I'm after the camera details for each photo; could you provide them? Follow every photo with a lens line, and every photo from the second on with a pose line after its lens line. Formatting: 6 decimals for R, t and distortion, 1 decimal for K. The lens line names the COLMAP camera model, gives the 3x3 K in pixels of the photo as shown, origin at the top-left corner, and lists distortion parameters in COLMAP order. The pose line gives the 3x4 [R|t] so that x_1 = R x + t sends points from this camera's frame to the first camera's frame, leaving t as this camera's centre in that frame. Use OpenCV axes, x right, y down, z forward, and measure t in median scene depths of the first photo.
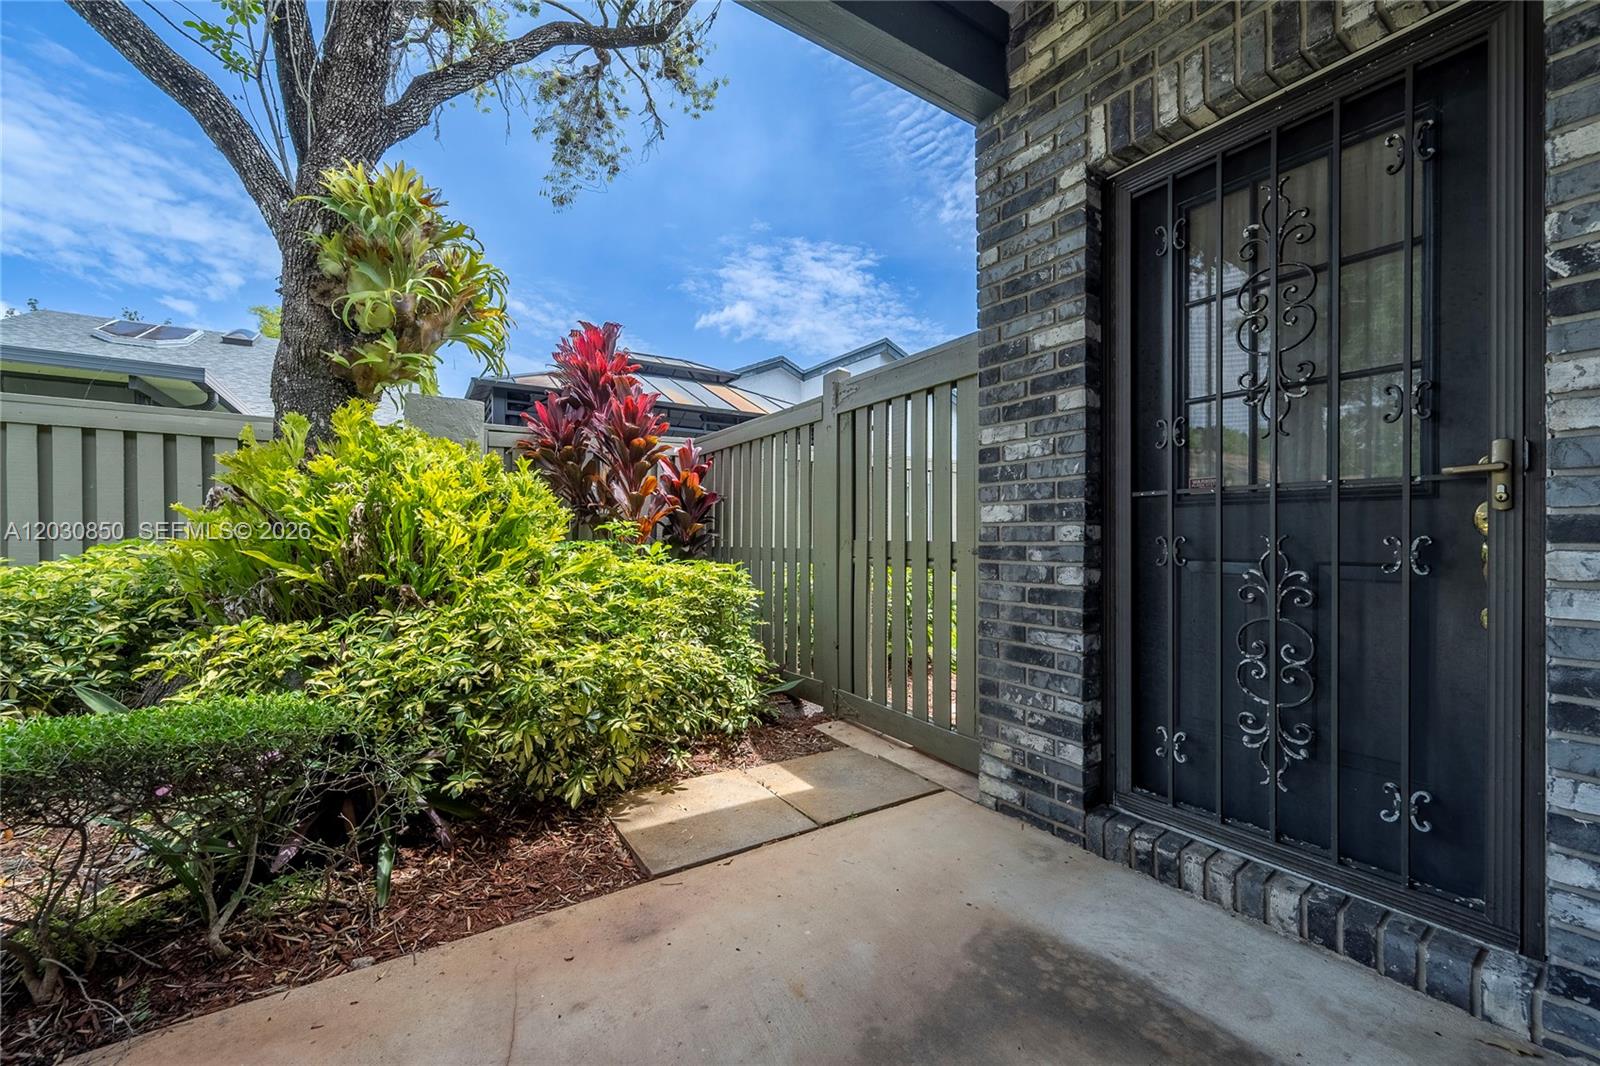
lens RADIAL K [[643.0, 0, 803.4], [0, 643.0, 532.0], [0, 0, 1]] dist [-0.001328, -0.000135]
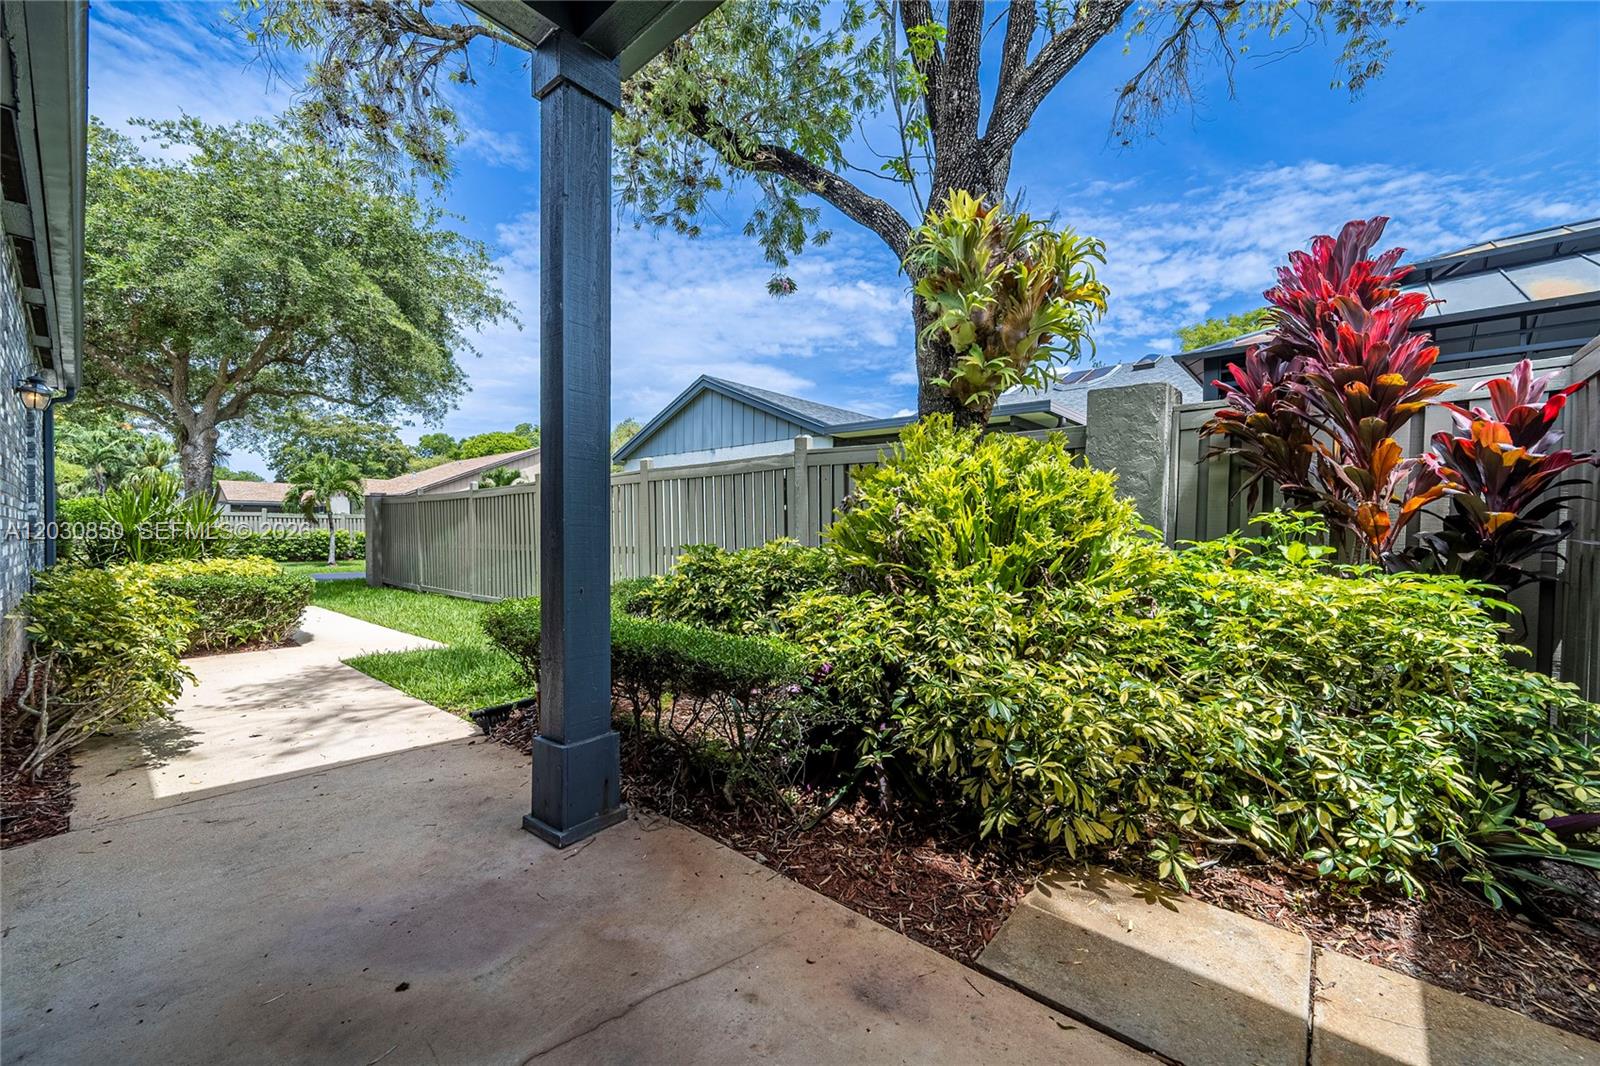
lens RADIAL K [[631.0, 0, 803.6], [0, 631.0, 540.2], [0, 0, 1]] dist [0.000466, 0.000012]
pose [[0.275757, 0.019223, -0.961035, 0.339326], [-0.002326, 0.999810, 0.019332, 0.001231], [0.961224, -0.003096, 0.275750, 0.448836]]
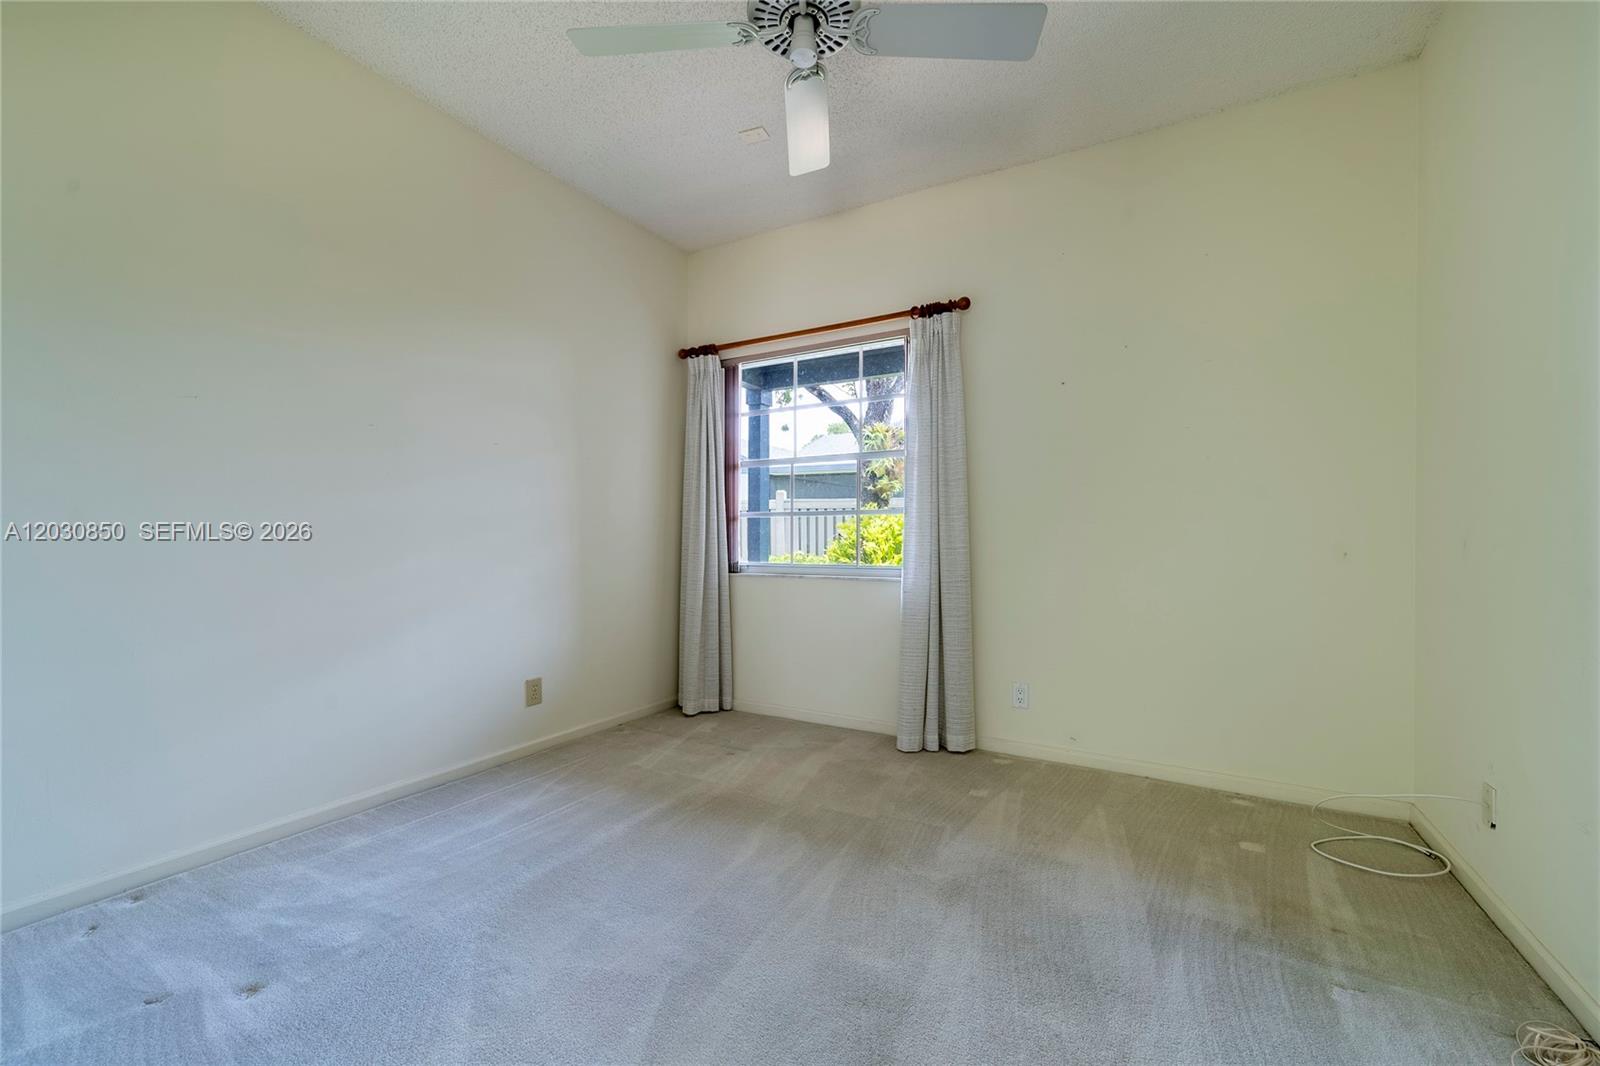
lens RADIAL K [[671.8, 0, 794.4], [0, 671.8, 542.0], [0, 0, 1]] dist [0.001053, 0.000085]
pose [[0.441499, 0.001981, -0.897259, 1.886923], [-0.000968, 0.999998, 0.001732, -0.031063], [0.897261, 0.000104, 0.441500, -0.660047]]
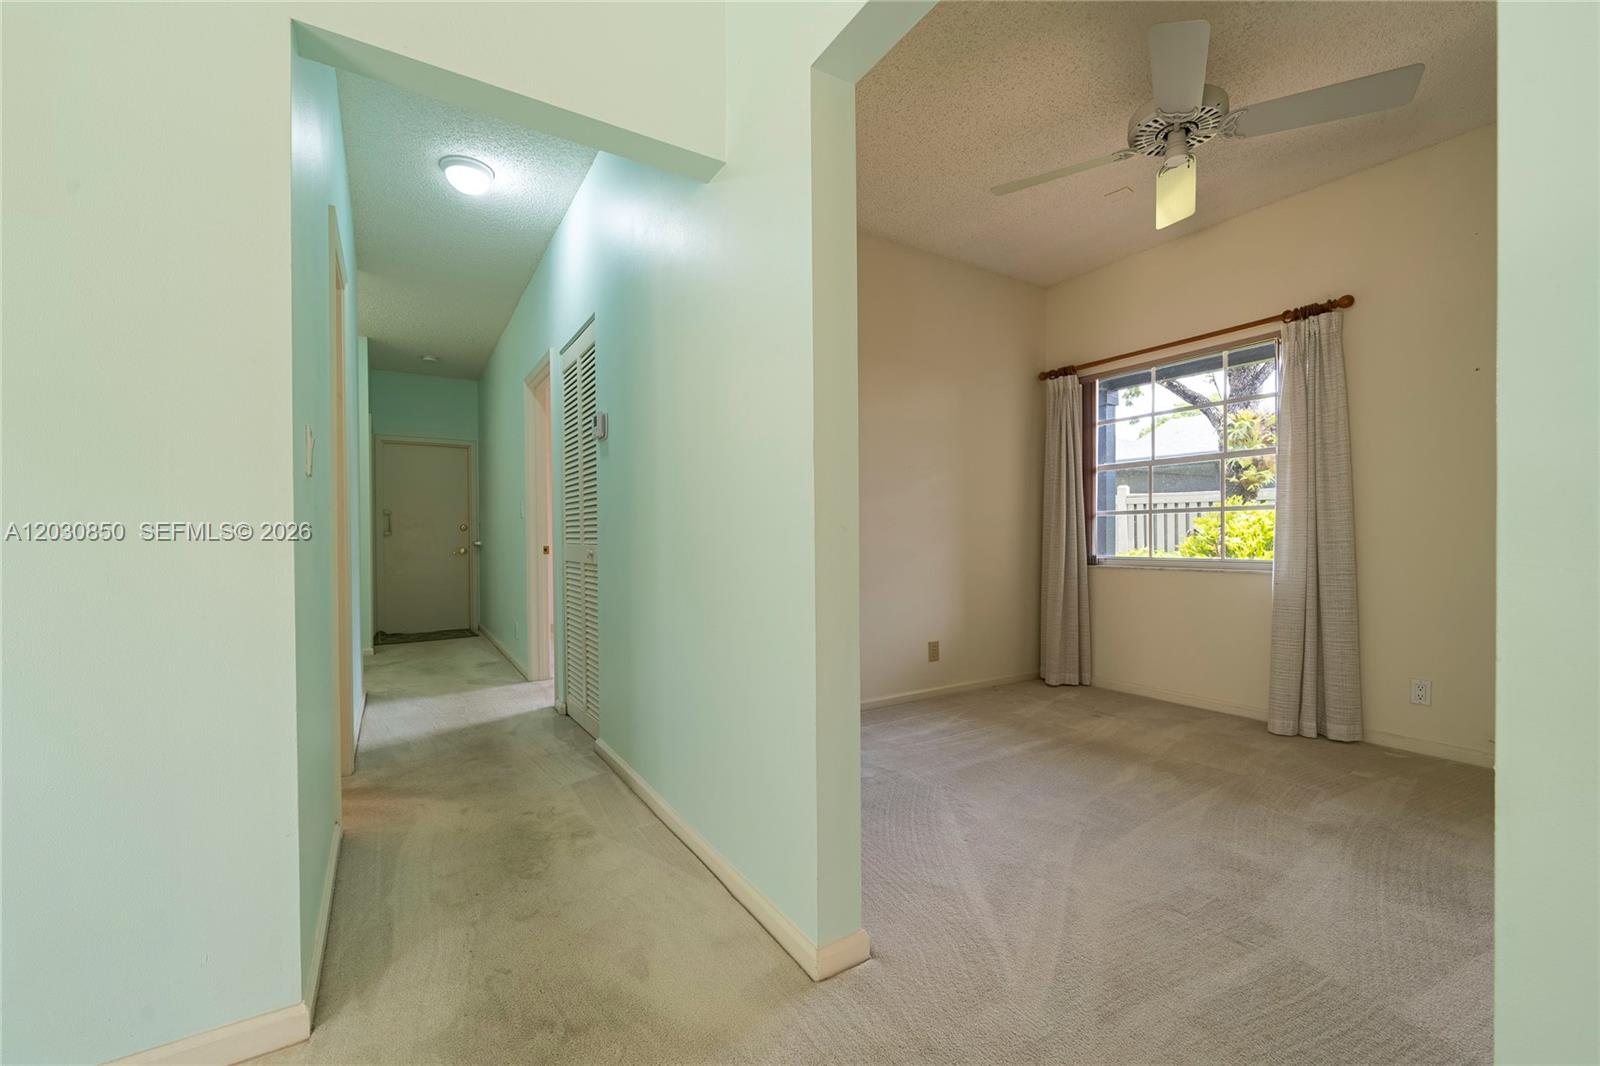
lens RADIAL K [[651.7, 0, 798.8], [0, 651.7, 539.7], [0, 0, 1]] dist [-0.000544, -0.000157]
pose [[-0.016040, 0.001558, -0.999870, 2.110583], [0.003768, 0.999992, 0.001498, -0.028549], [0.999864, -0.003744, -0.016045, -0.813311]]
